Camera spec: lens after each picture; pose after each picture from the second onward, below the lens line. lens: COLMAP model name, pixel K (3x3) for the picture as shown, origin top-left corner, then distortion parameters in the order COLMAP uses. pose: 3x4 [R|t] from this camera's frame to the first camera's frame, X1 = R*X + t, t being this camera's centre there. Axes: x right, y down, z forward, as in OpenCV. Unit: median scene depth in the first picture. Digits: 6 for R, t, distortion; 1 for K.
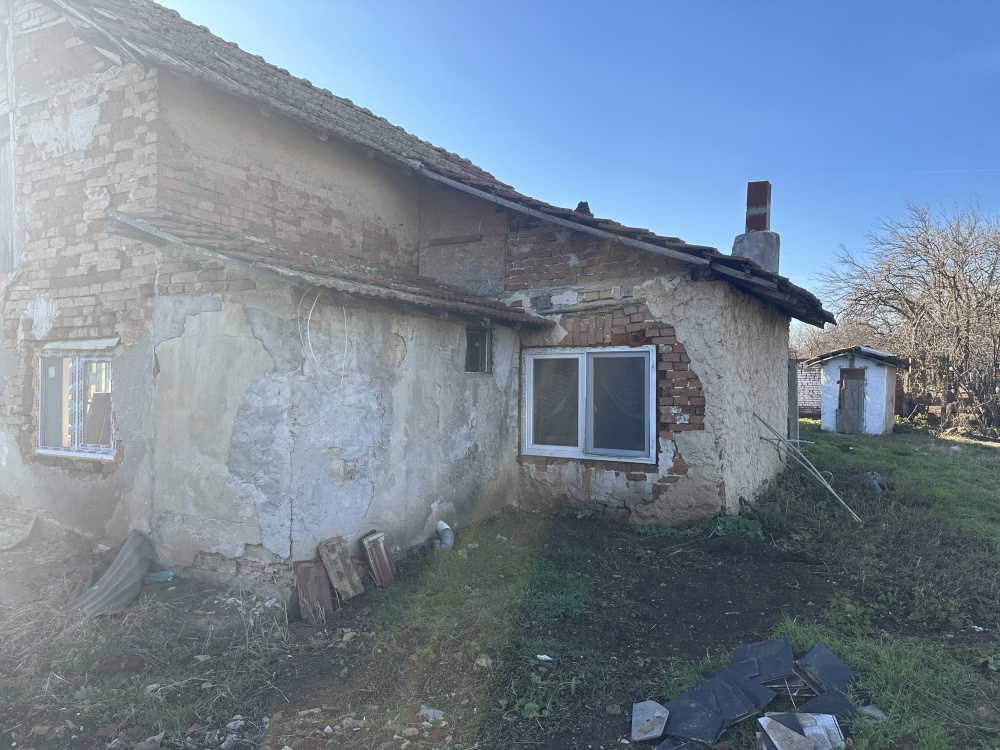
lens RADIAL K [[692.1, 0, 524.9], [0, 692.1, 398.5], [0, 0, 1]] dist [0.076179, -0.086345]
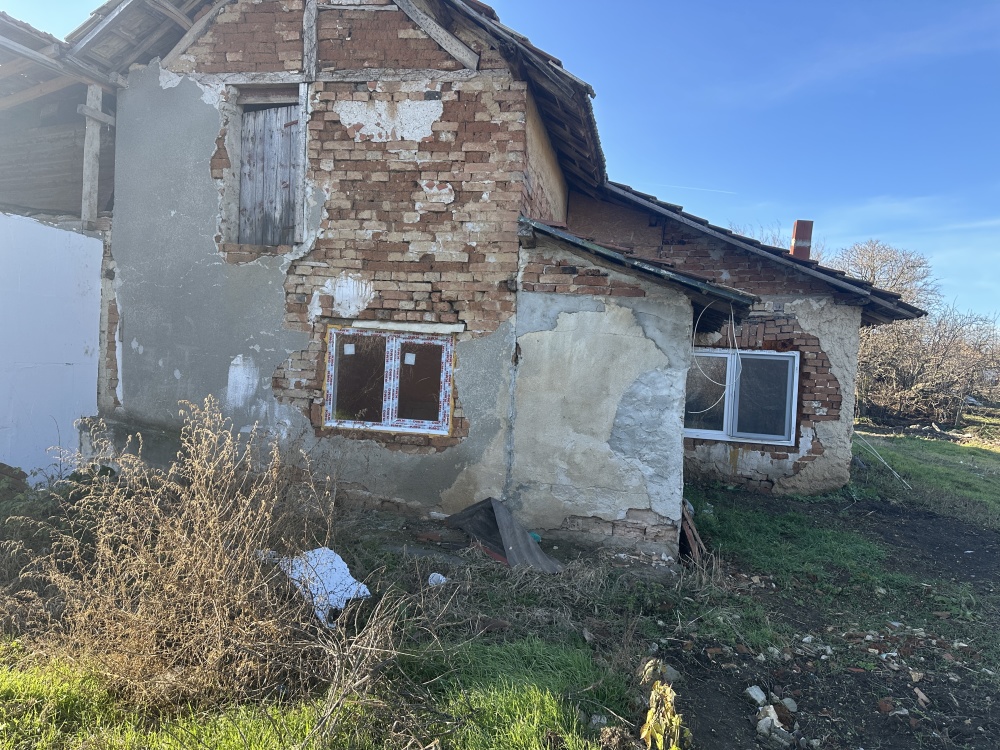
lens RADIAL K [[692.1, 0, 503.1], [0, 692.1, 400.6], [0, 0, 1]] dist [0.076179, -0.086345]
pose [[0.952490, 0.034591, 0.302598, -0.812666], [-0.046301, 0.998427, 0.031607, -0.004606], [-0.301029, -0.044116, 0.952594, -0.055114]]
